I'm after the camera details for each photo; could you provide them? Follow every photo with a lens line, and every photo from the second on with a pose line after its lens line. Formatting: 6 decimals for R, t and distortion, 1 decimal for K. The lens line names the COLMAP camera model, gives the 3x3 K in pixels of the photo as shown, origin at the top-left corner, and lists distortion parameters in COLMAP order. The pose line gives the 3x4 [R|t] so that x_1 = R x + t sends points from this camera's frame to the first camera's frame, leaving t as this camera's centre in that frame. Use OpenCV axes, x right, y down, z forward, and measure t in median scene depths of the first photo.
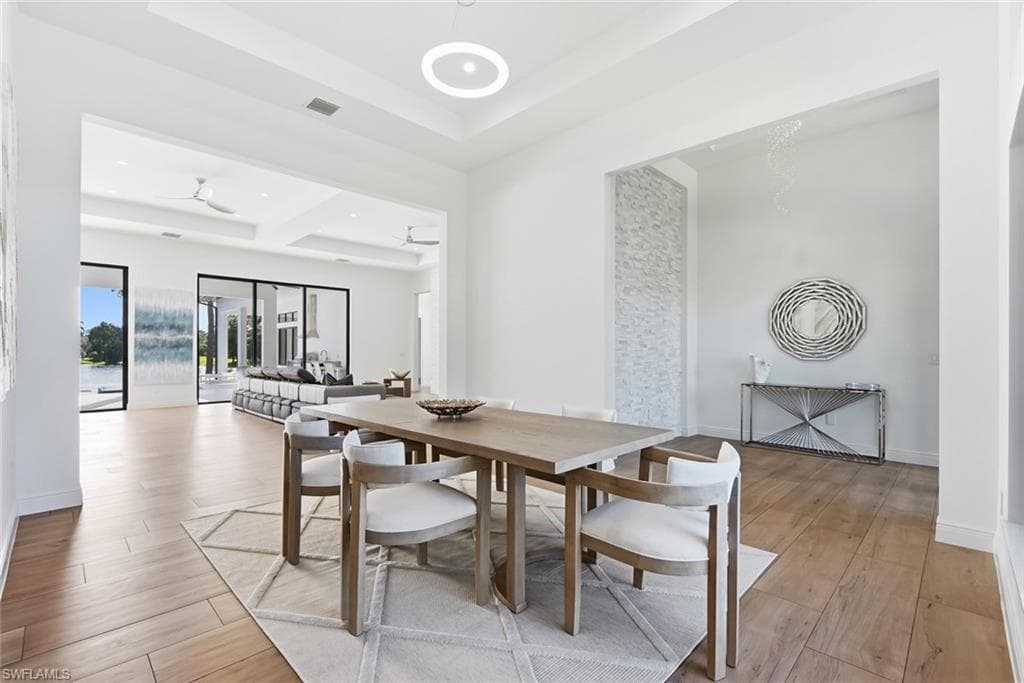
lens RADIAL K [[456.9, 0, 507.6], [0, 456.9, 350.1], [0, 0, 1]] dist [-0.002195, 0.000007]
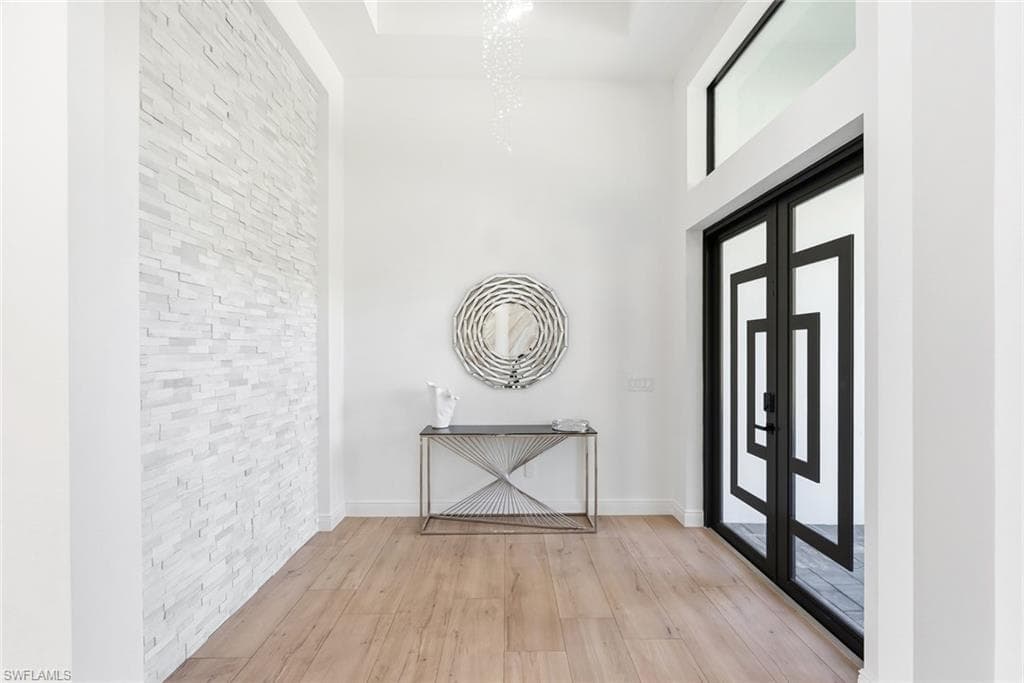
lens RADIAL K [[456.9, 0, 516.5], [0, 456.9, 344.4], [0, 0, 1]] dist [-0.002195, 0.000007]
pose [[0.694842, -0.002883, 0.719156, 0.164171], [0.006582, 0.999976, -0.002351, -0.044346], [-0.719132, 0.006367, 0.694844, 0.489459]]
